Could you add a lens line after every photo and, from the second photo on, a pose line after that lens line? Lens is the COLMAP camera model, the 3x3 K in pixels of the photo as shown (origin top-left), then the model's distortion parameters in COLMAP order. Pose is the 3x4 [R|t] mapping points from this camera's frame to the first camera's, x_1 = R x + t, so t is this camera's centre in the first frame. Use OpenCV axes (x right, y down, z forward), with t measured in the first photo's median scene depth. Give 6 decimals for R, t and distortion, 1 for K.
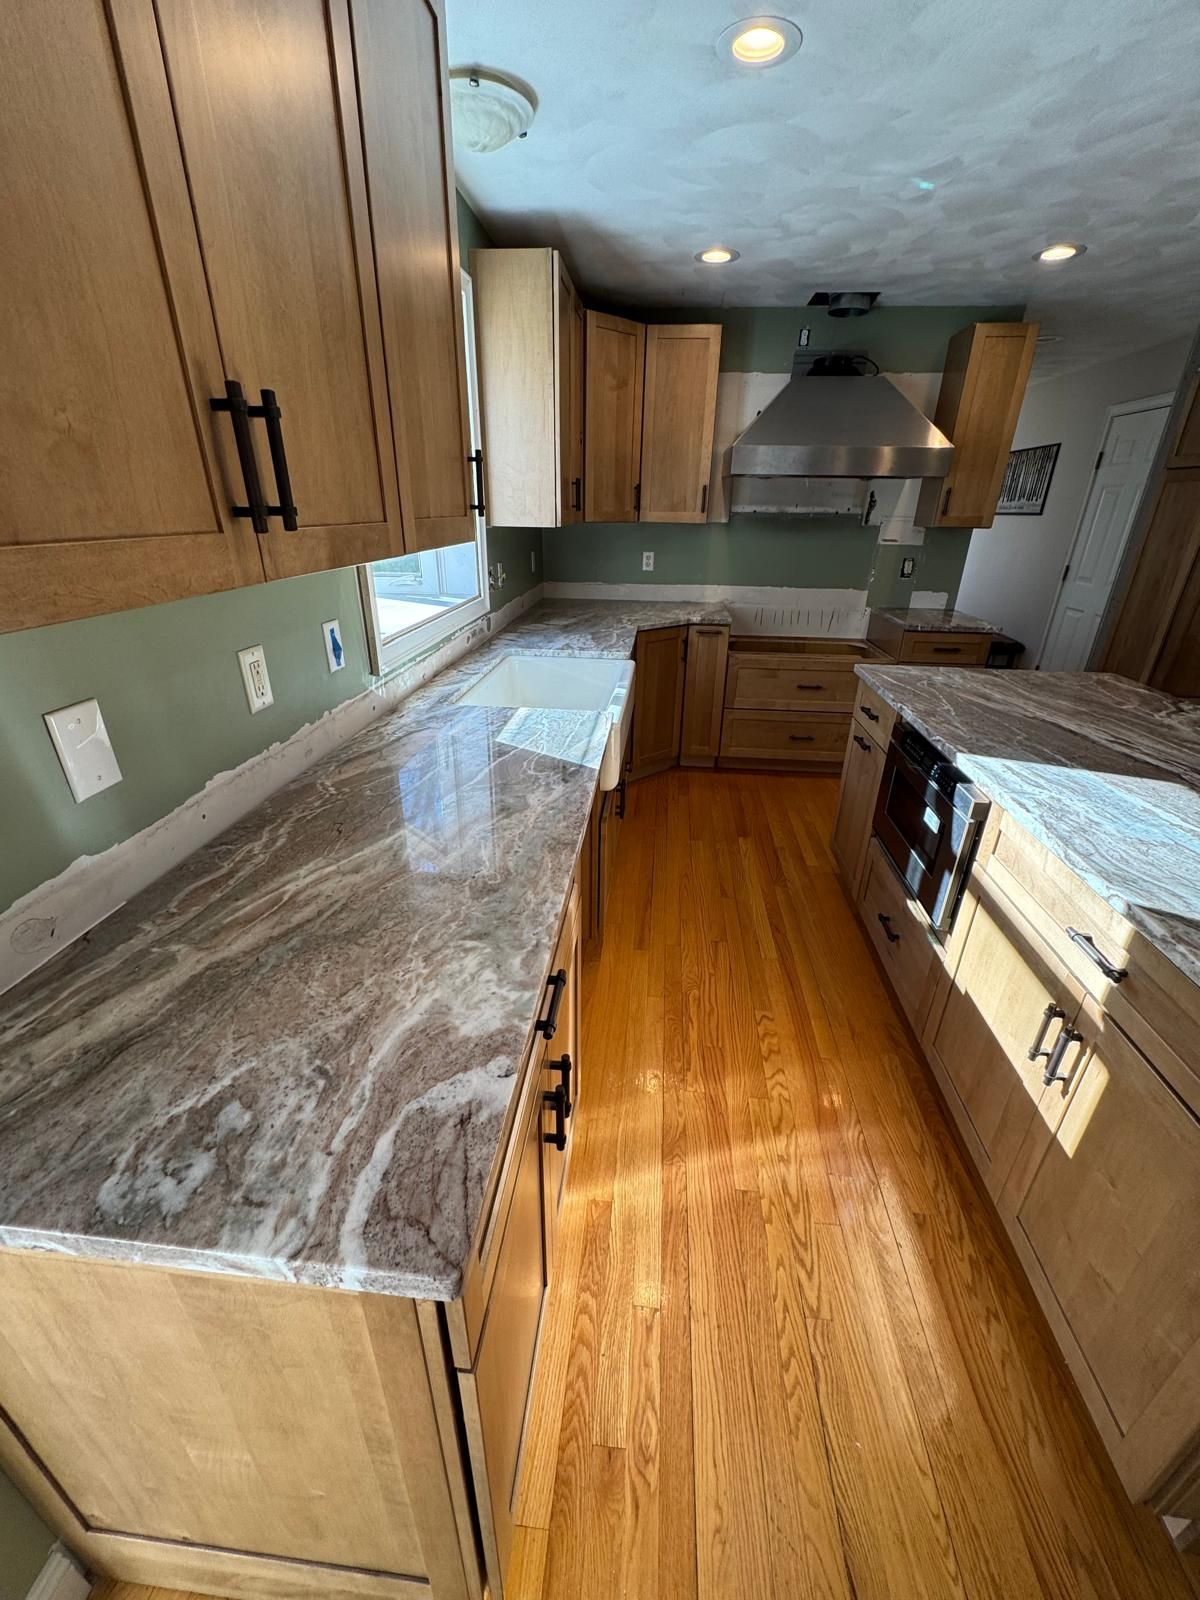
lens RADIAL K [[635.0, 0, 600.0], [0, 635.0, 797.9], [0, 0, 1]] dist [-0.000621, -0.000040]
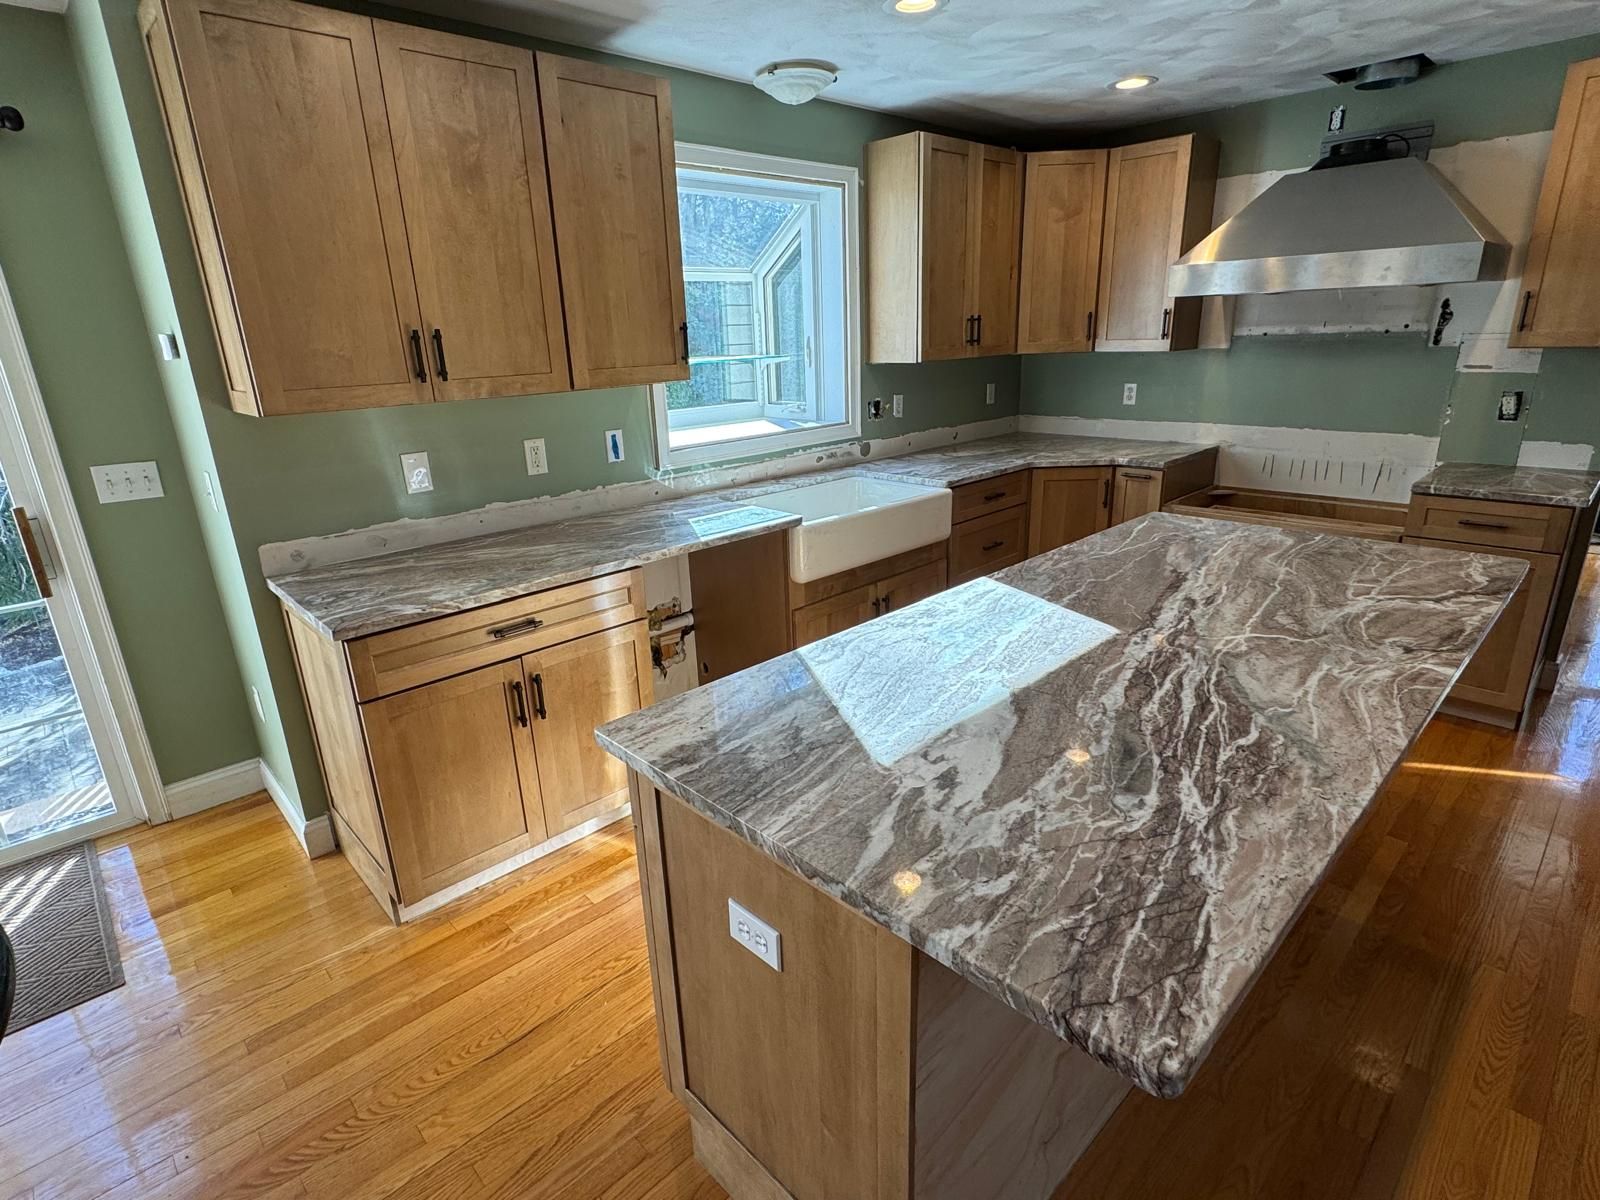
lens RADIAL K [[819.2, 0, 798.0], [0, 819.2, 598.8], [0, 0, 1]] dist [-0.000104, -0.000464]
pose [[0.753783, 0.164634, -0.636165, 1.017987], [-0.233113, 0.972138, -0.024631, 0.055740], [0.614385, 0.166865, 0.771159, -0.167030]]
